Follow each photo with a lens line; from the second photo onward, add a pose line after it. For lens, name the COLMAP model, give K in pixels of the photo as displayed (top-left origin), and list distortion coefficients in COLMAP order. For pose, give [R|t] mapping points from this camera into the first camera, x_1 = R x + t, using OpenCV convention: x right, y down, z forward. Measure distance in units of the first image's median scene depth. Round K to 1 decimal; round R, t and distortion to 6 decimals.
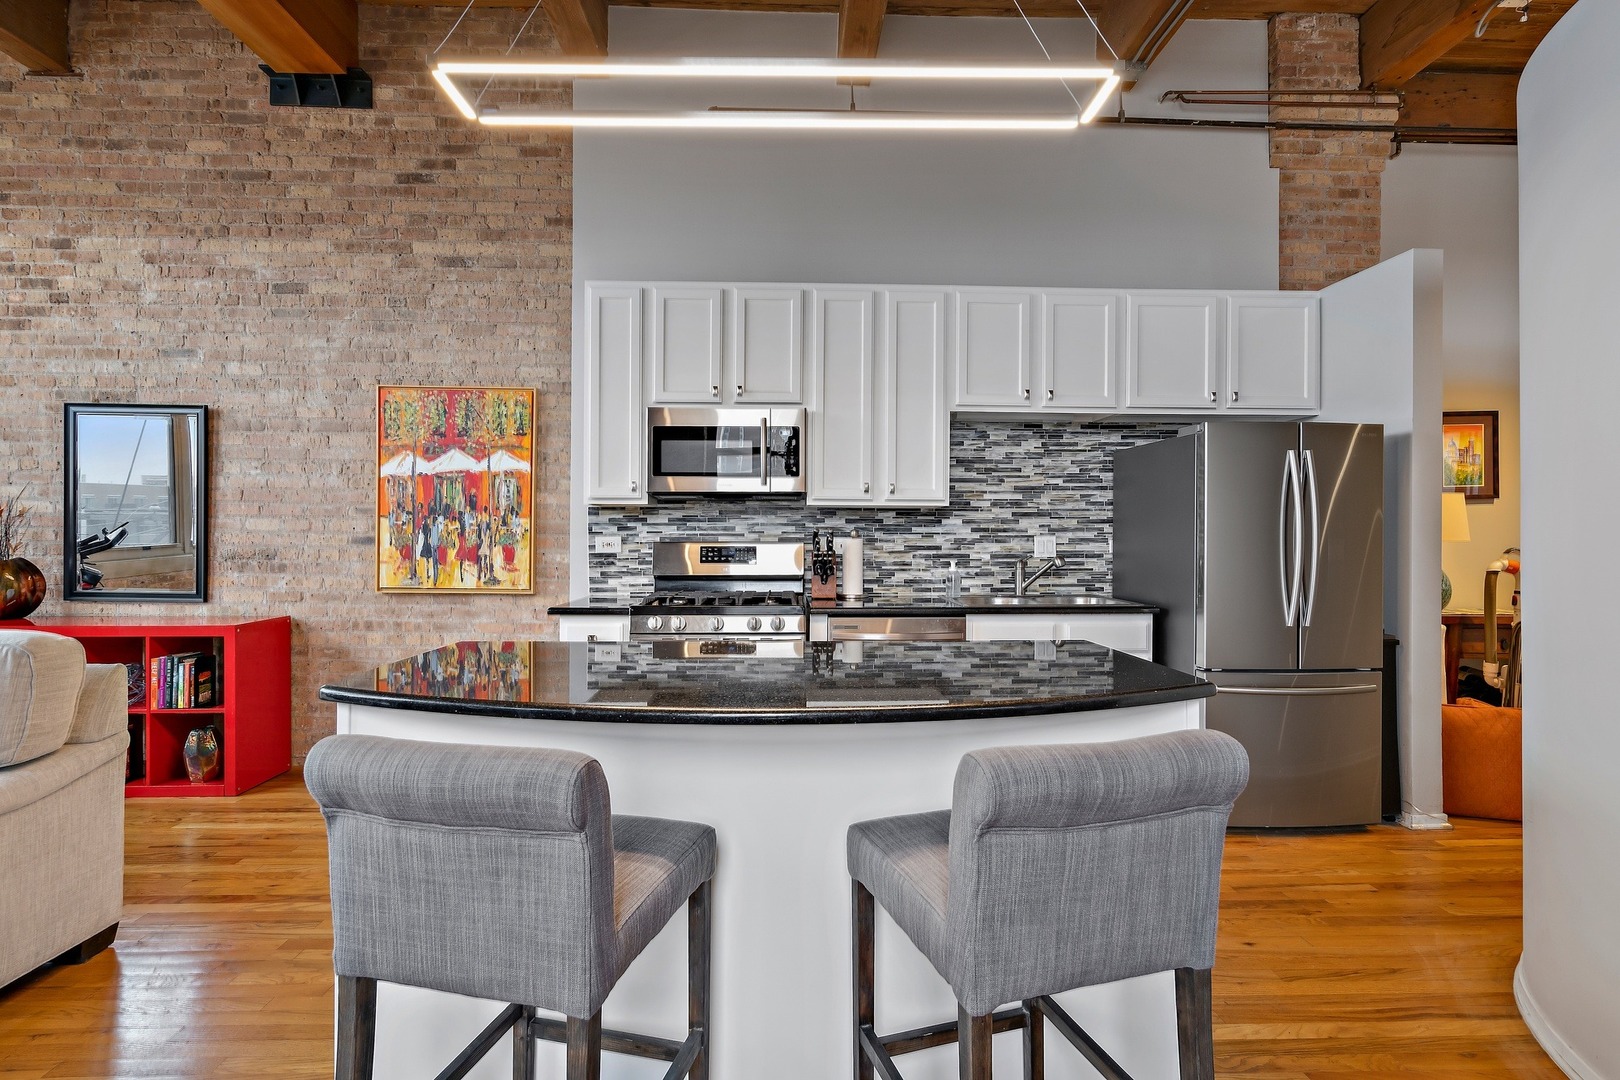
lens RADIAL K [[739.1, 0, 797.3], [0, 739.1, 533.6], [0, 0, 1]] dist [-0.000684, 0.001024]
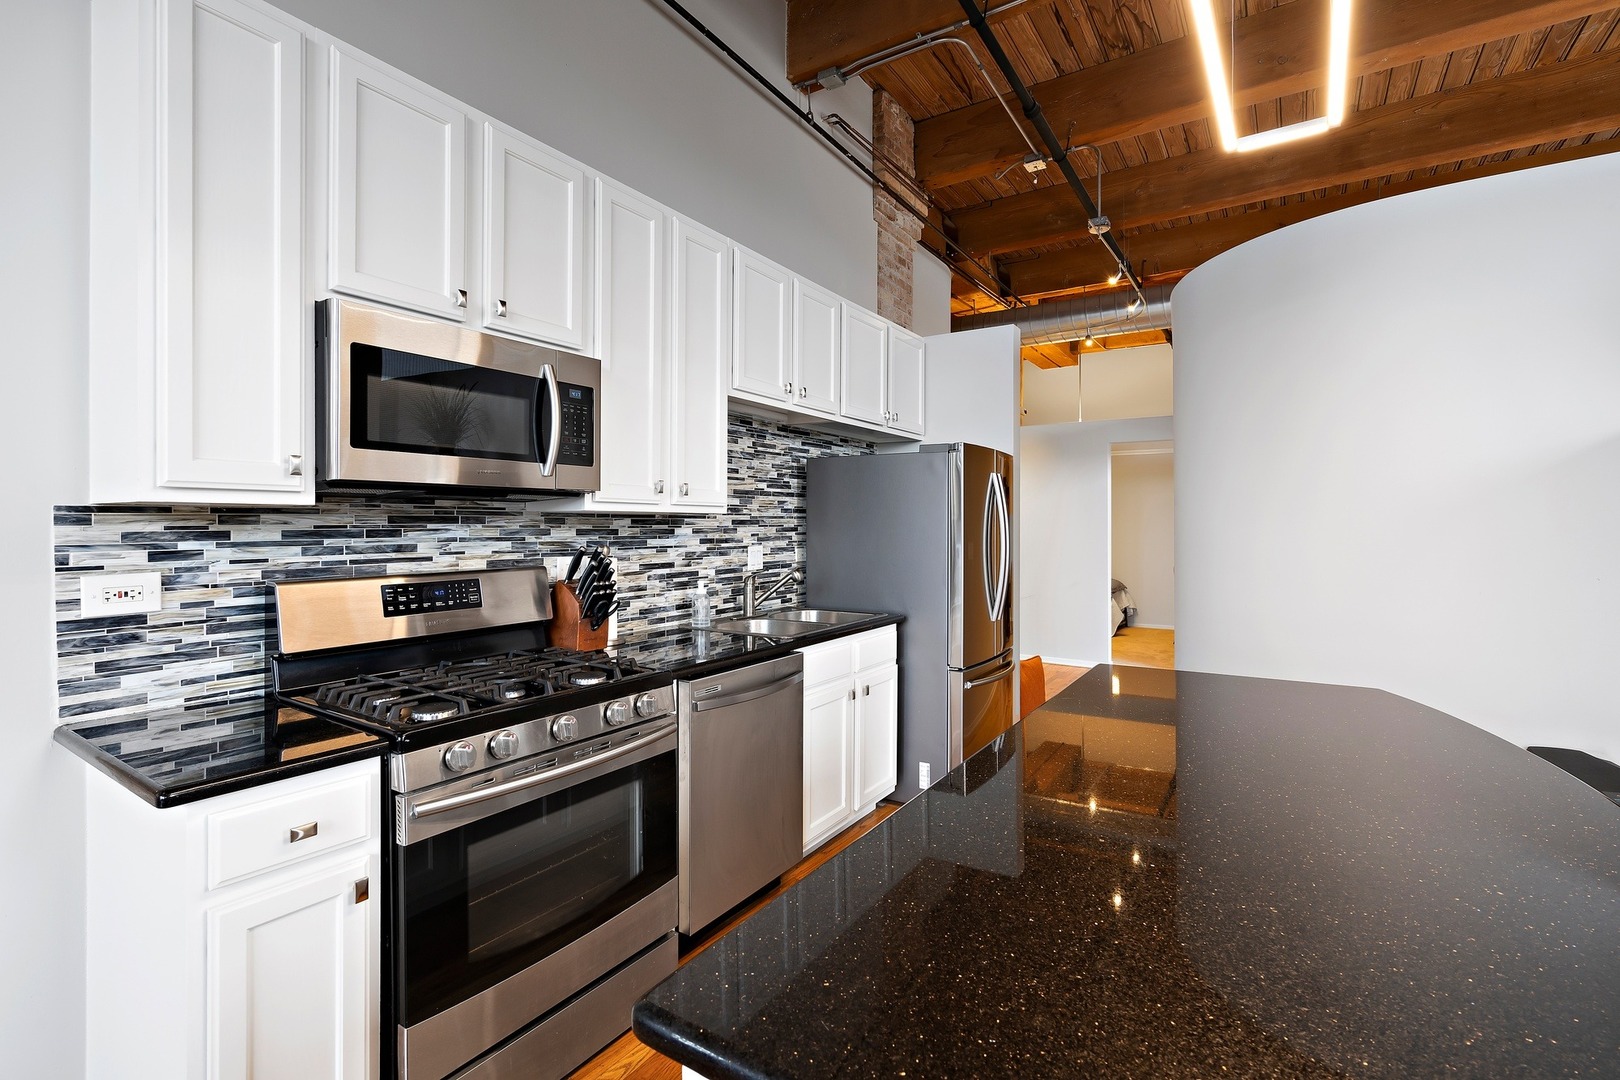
lens RADIAL K [[739.1, 0, 803.5], [0, 739.1, 527.2], [0, 0, 1]] dist [-0.000684, 0.001024]
pose [[0.572169, -0.005532, 0.820117, -0.378111], [0.000919, 0.999981, 0.006104, -0.025730], [-0.820135, -0.002739, 0.572163, 0.443287]]
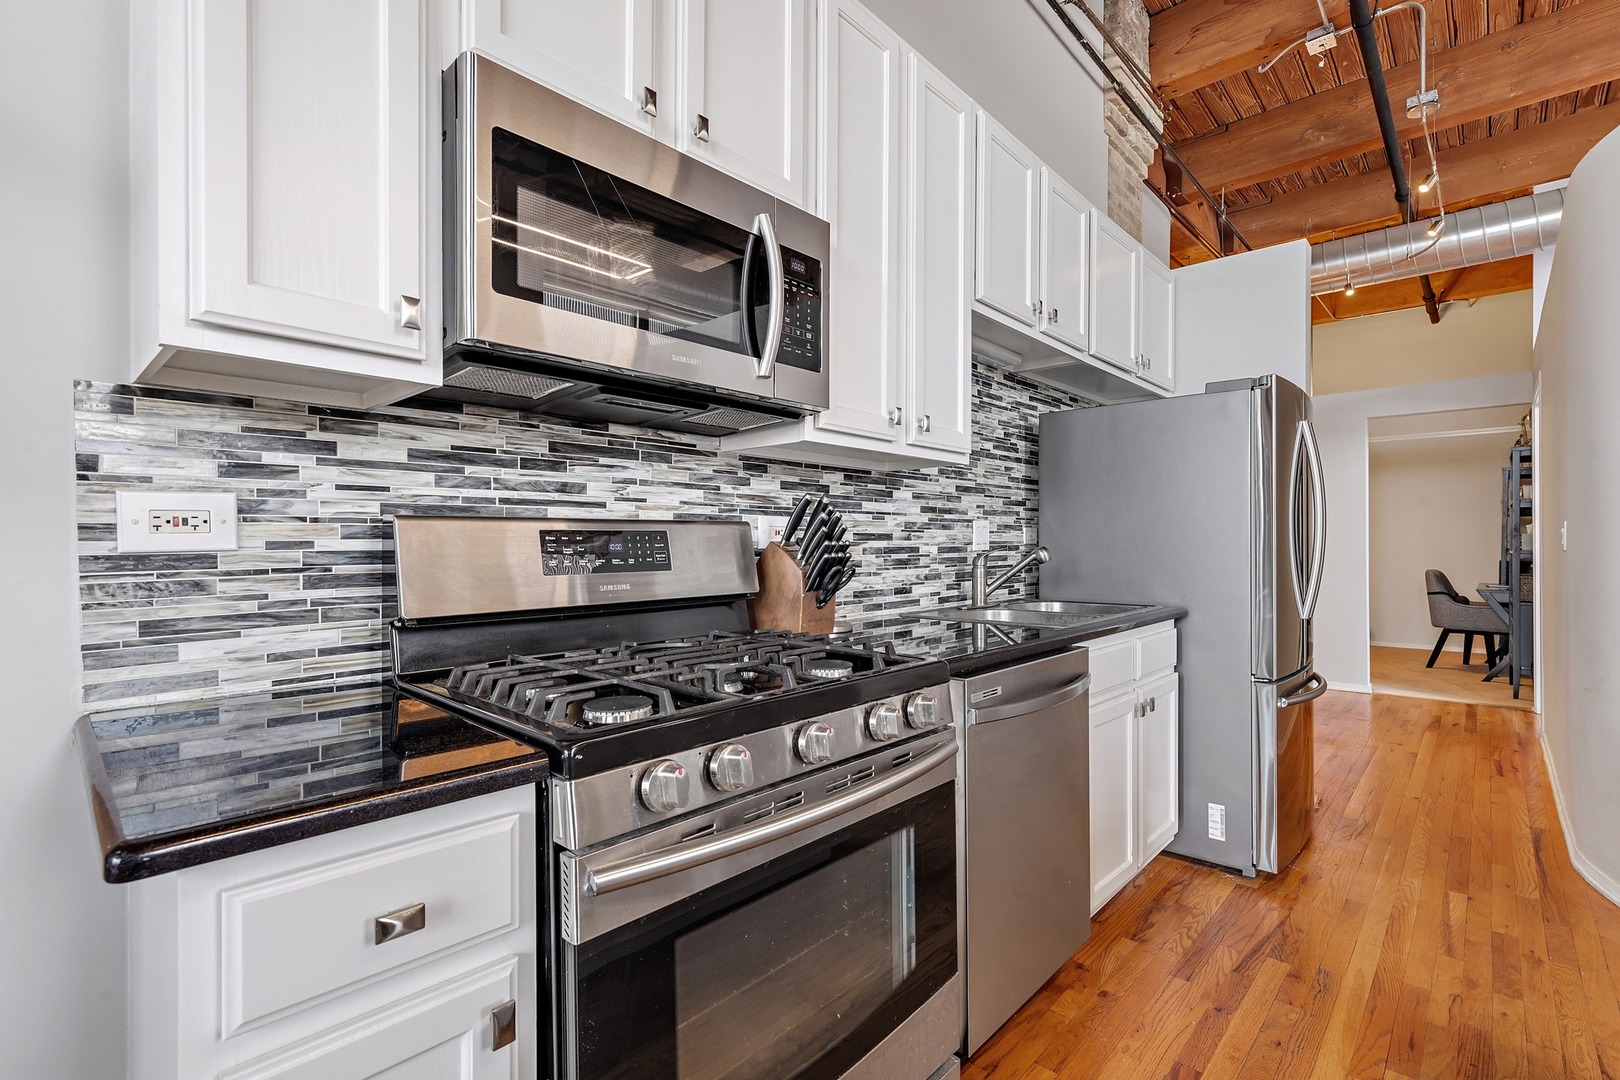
lens RADIAL K [[739.1, 0, 831.4], [0, 739.1, 543.8], [0, 0, 1]] dist [-0.000684, 0.001024]
pose [[0.687267, -0.005465, 0.726384, -0.289778], [0.004493, 0.999985, 0.003273, 0.023196], [-0.726391, 0.001014, 0.687281, 0.625164]]
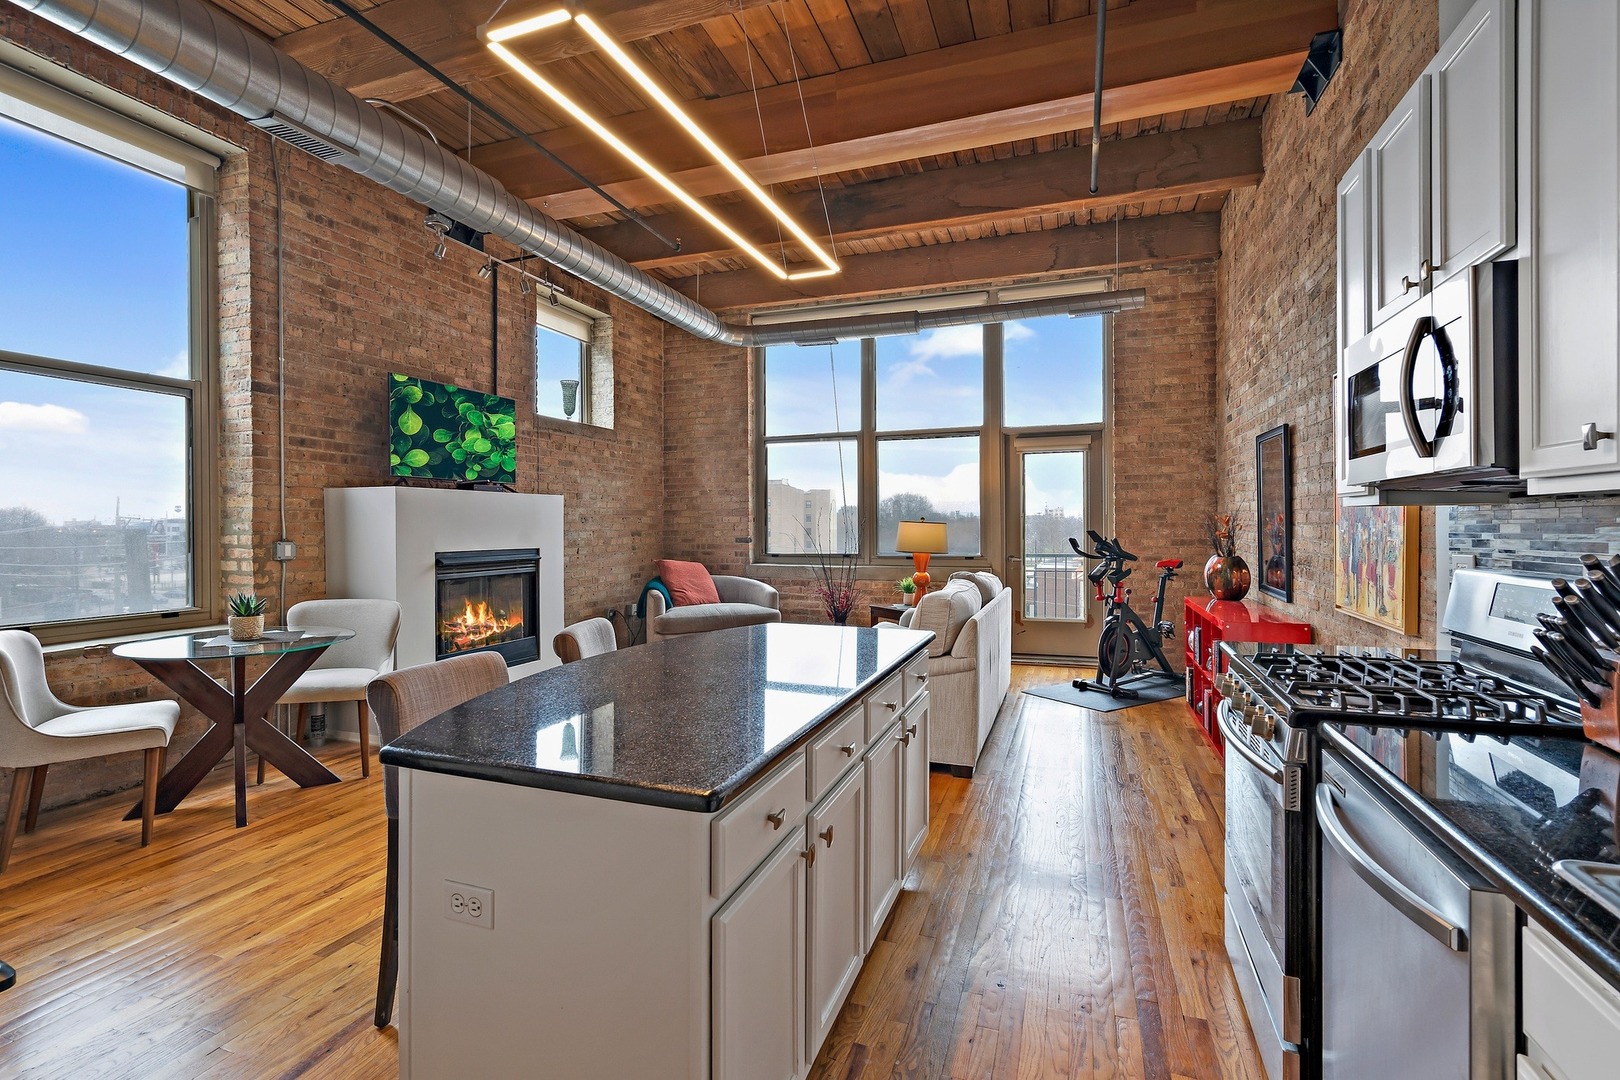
lens RADIAL K [[739.1, 0, 793.3], [0, 739.1, 533.5], [0, 0, 1]] dist [-0.000684, 0.001024]
pose [[-0.370326, 0.004949, -0.928889, 0.482329], [0.005013, 0.999982, 0.003330, -0.014664], [0.928888, -0.003423, -0.370344, 0.711048]]
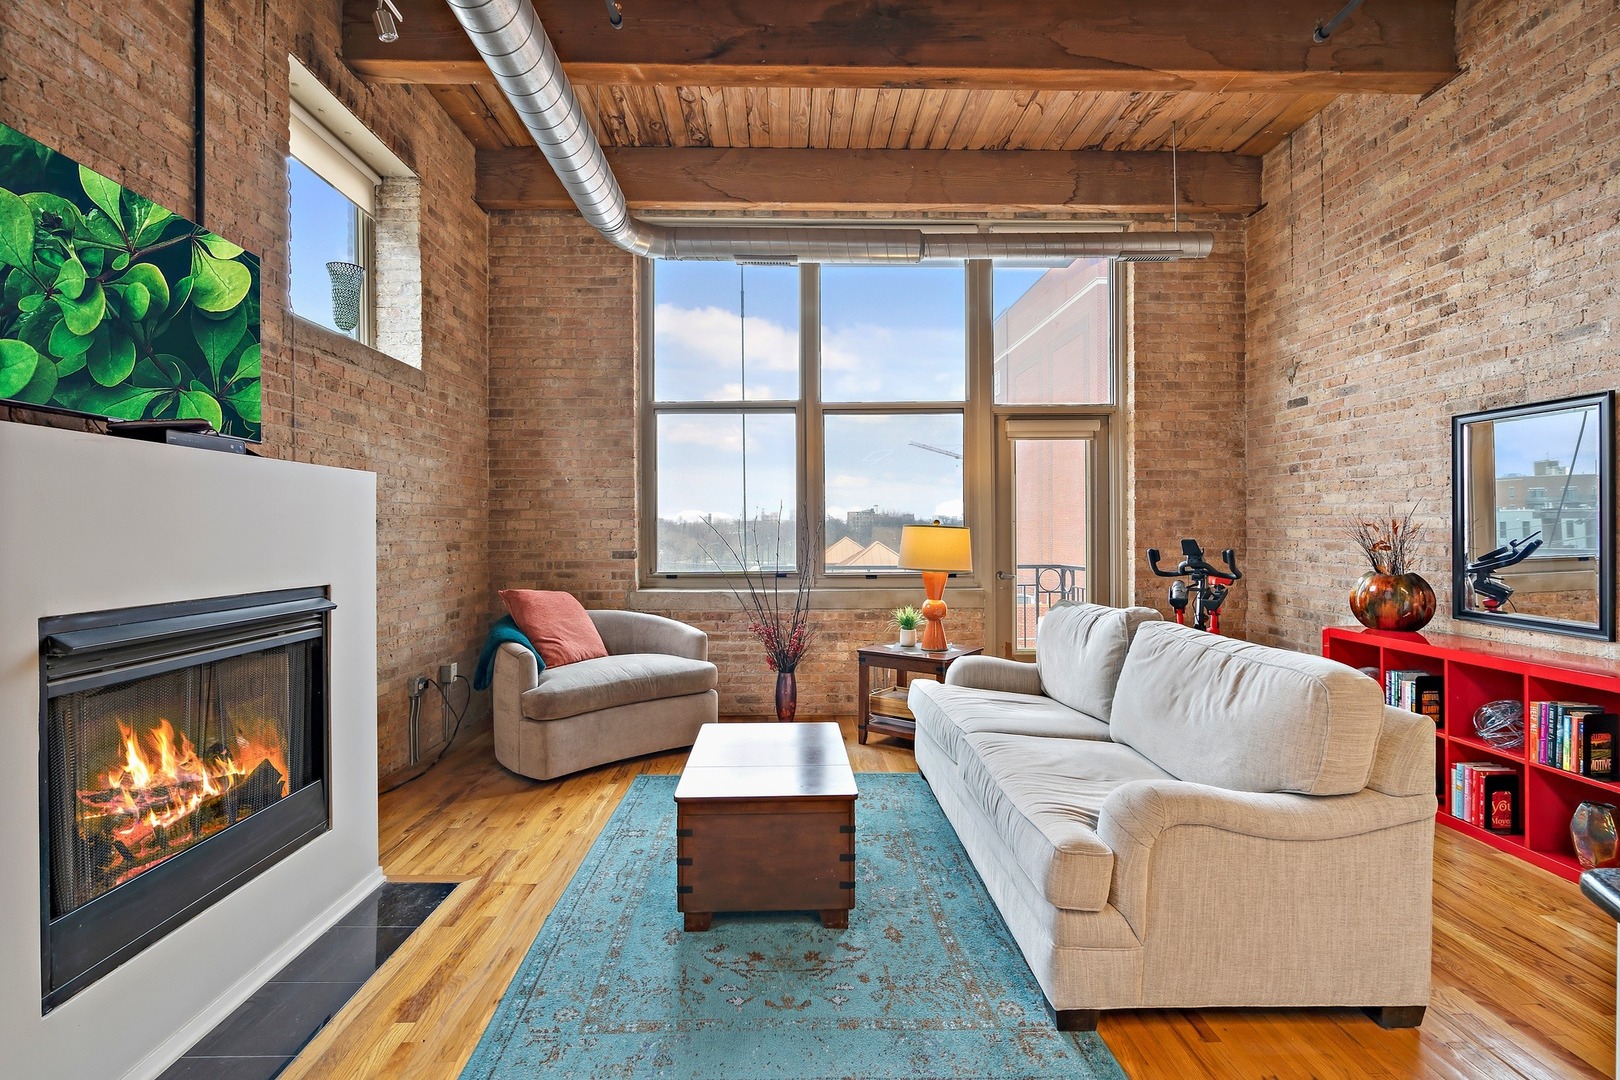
lens RADIAL K [[739.1, 0, 801.9], [0, 739.1, 533.5], [0, 0, 1]] dist [-0.000684, 0.001024]
pose [[-0.004187, 0.000759, -0.999991, -0.012937], [0.007268, 0.999973, 0.000729, -0.028155], [0.999965, -0.007265, -0.004192, 0.142471]]
